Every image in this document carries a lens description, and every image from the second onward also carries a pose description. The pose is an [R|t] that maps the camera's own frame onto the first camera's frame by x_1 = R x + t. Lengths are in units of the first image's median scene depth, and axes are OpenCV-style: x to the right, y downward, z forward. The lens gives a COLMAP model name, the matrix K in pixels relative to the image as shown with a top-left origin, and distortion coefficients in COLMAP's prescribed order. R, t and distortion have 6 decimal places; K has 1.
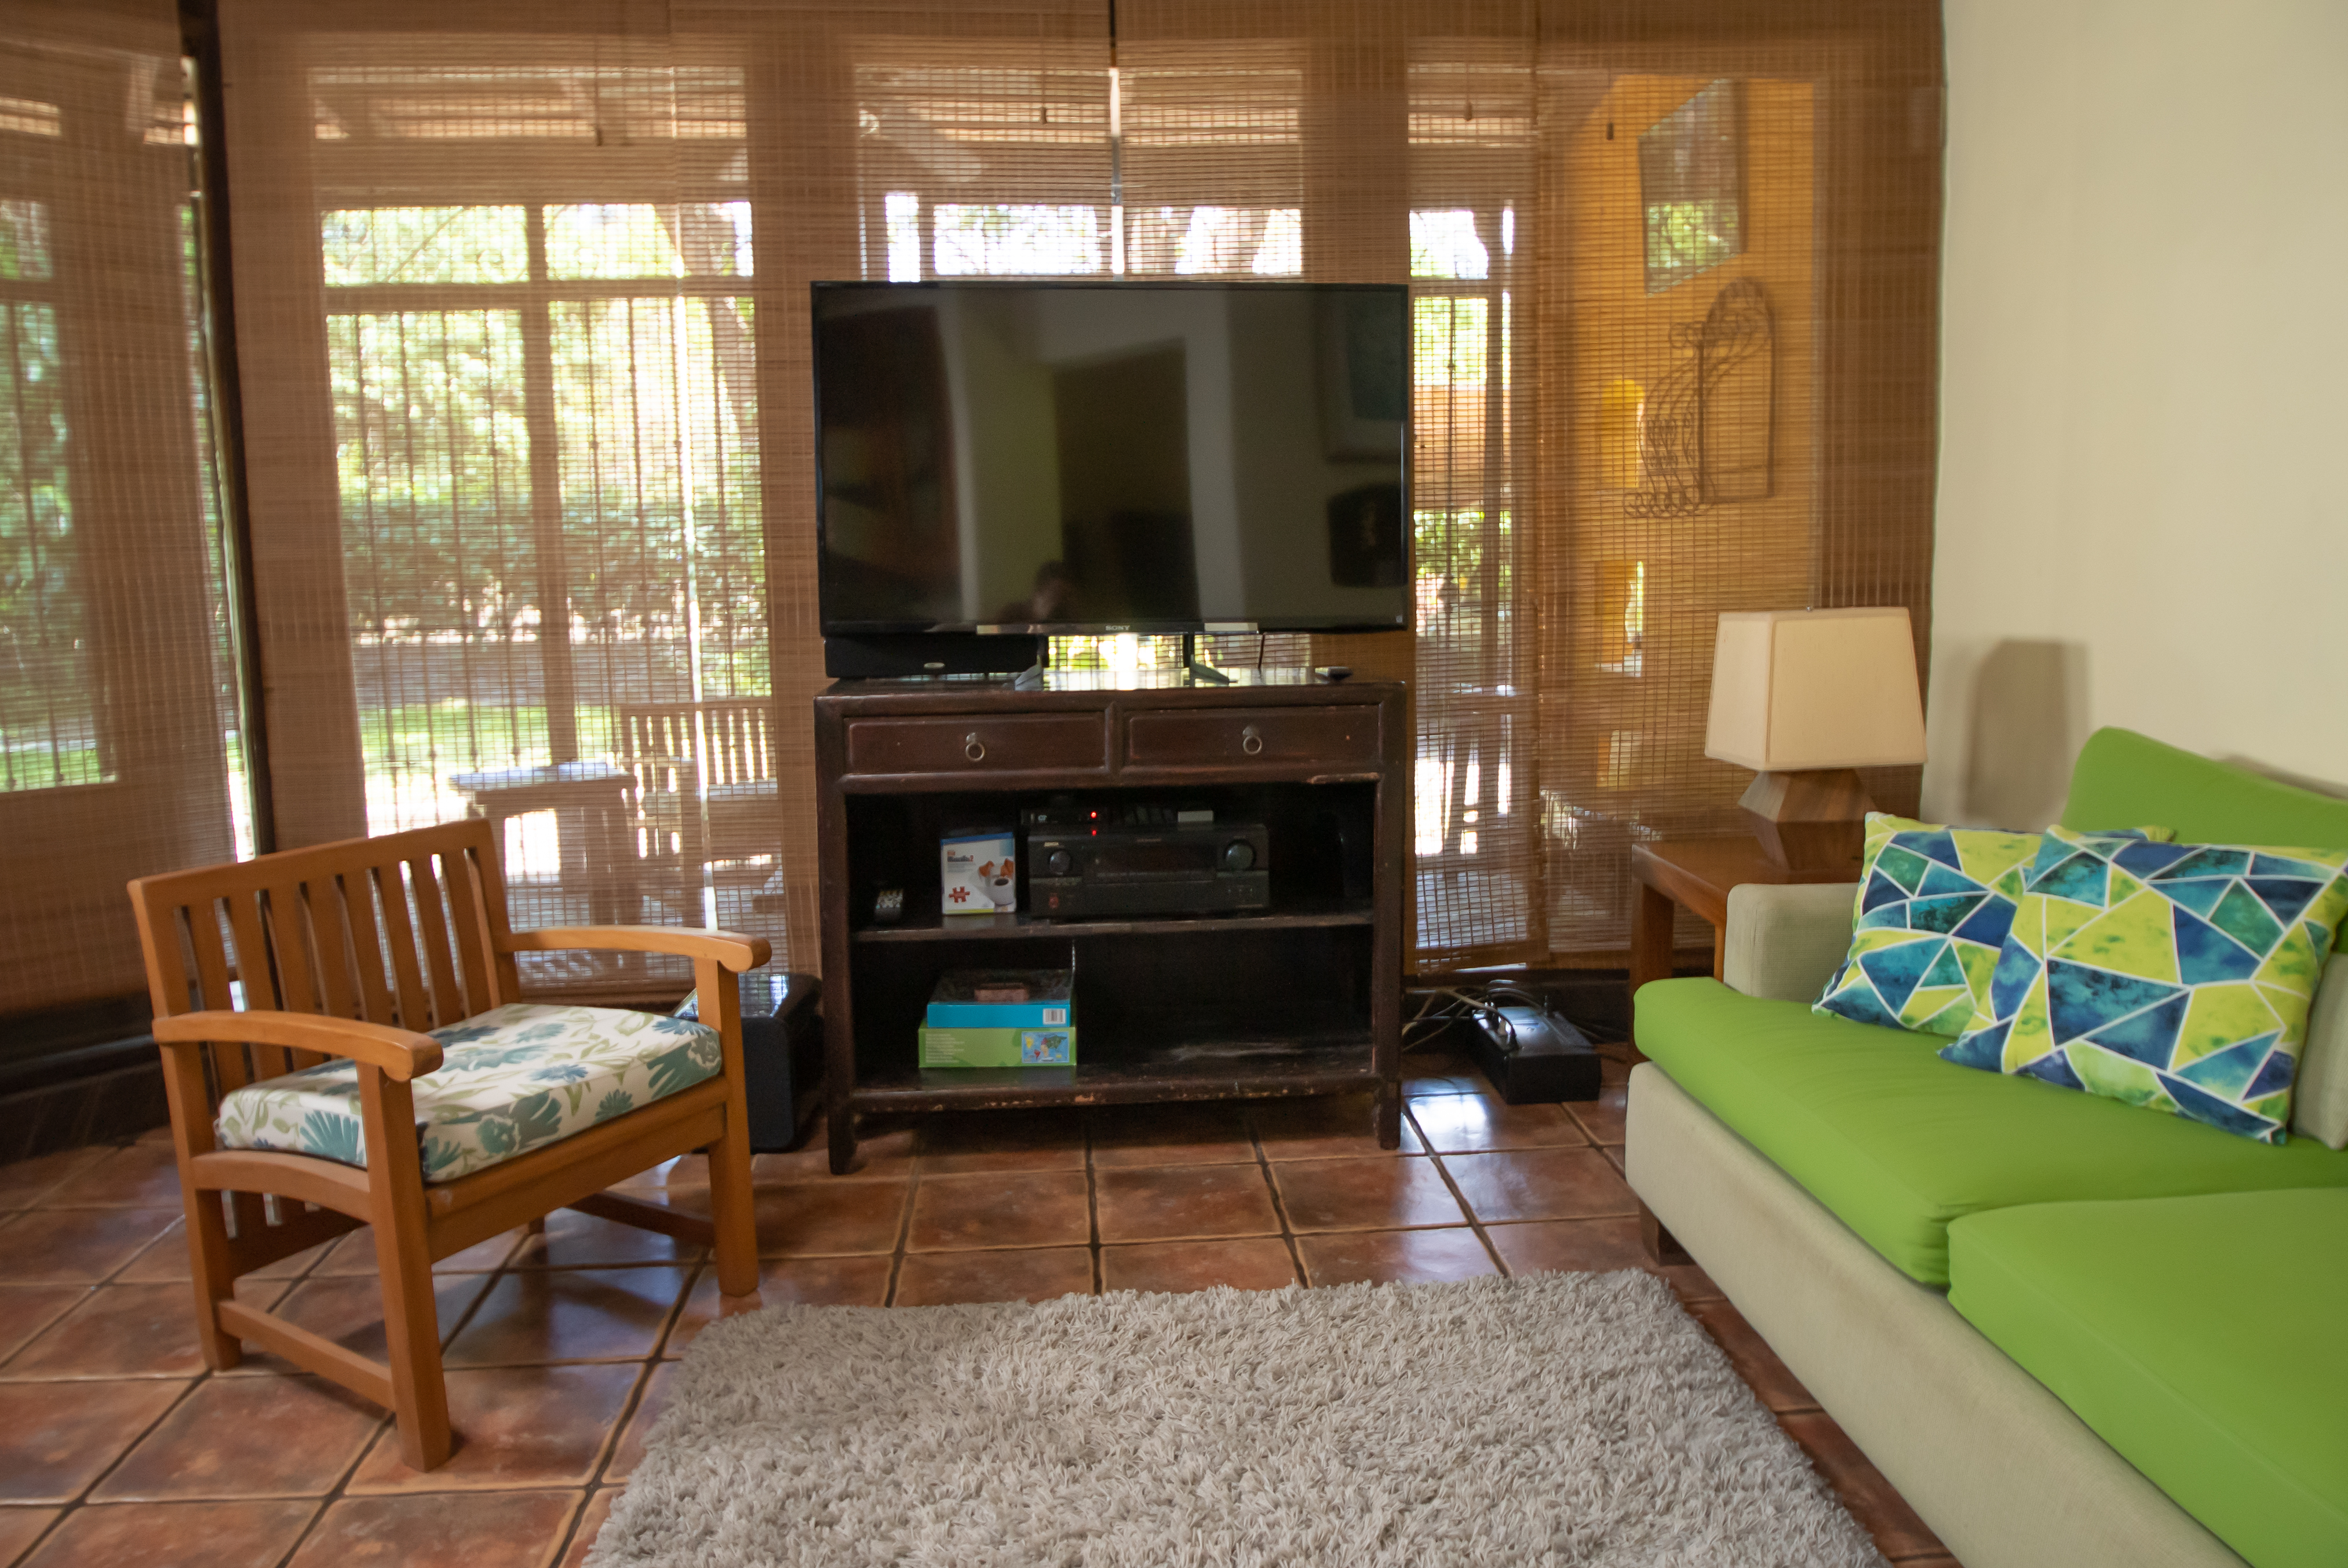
lens RADIAL K [[1629.6, 0, 1178.6], [0, 1629.6, 802.0], [0, 0, 1]] dist [-0.044605, -0.000046]
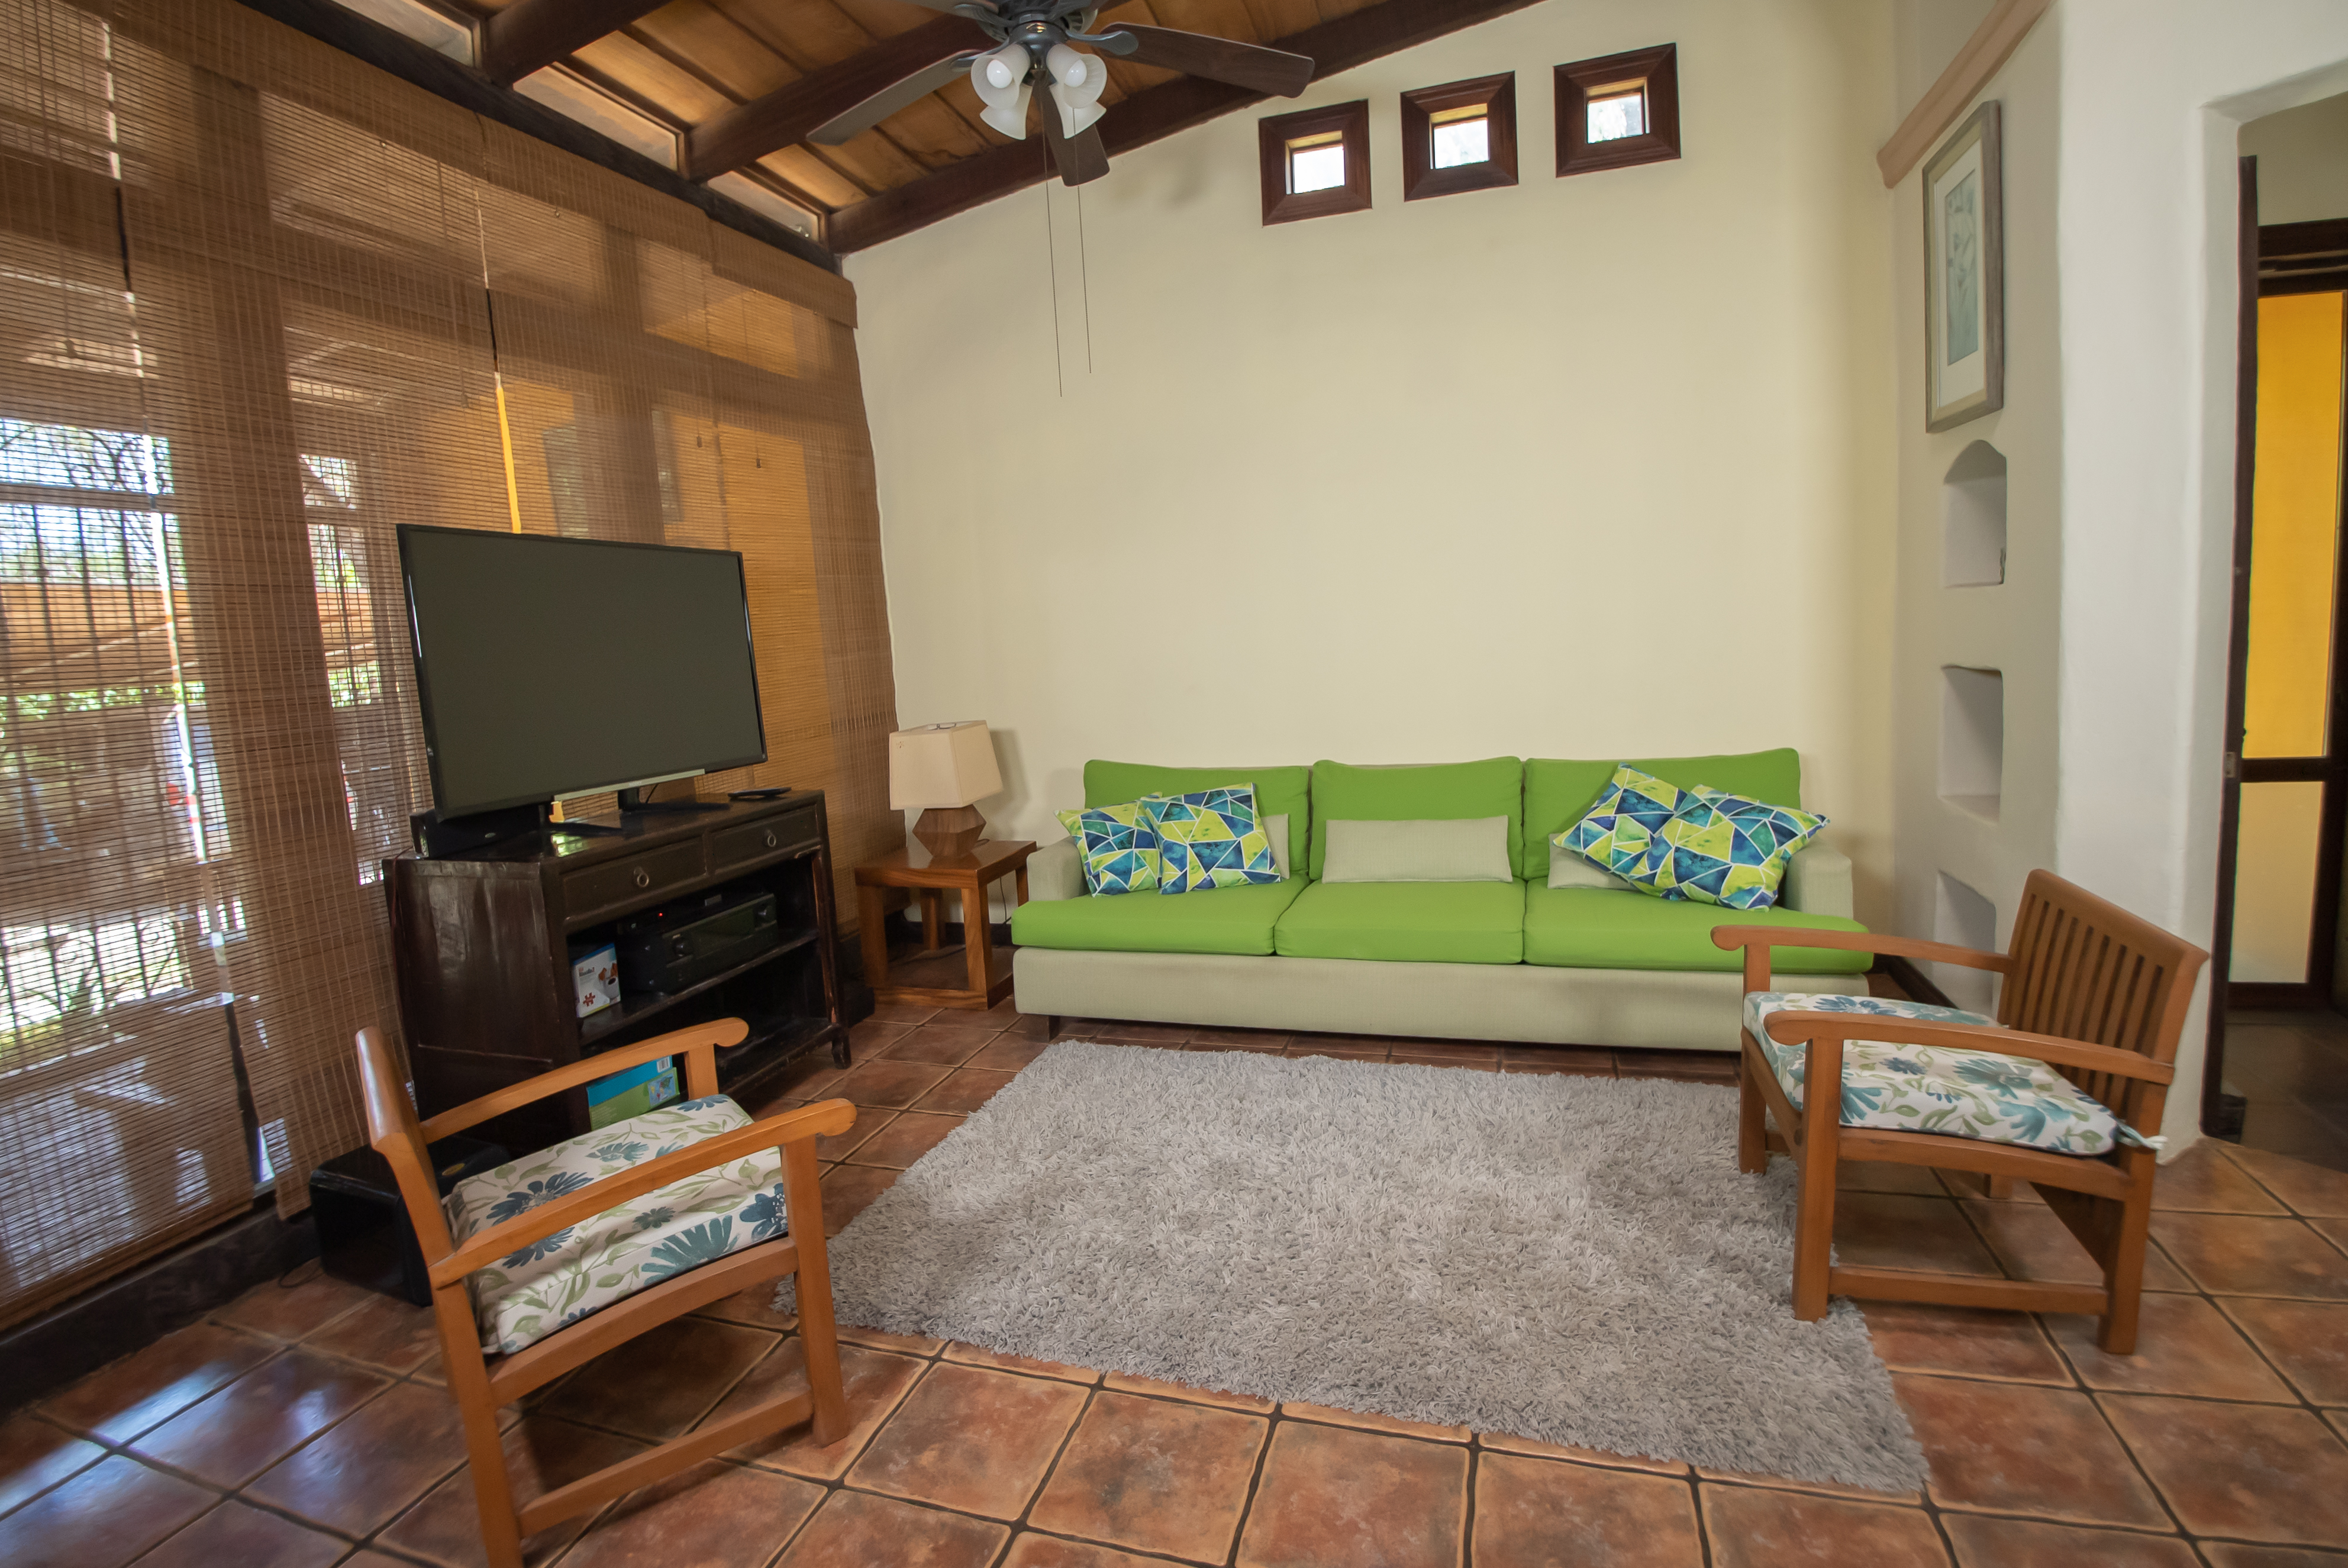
lens RADIAL K [[1104.7, 0, 1174.0], [0, 1104.7, 784.0], [0, 0, 1]] dist [-0.016046, -0.009177]
pose [[0.387735, -0.133012, 0.912123, -0.952732], [0.196536, 0.978709, 0.059177, -0.093409], [-0.900575, 0.156320, 0.405622, 0.258552]]
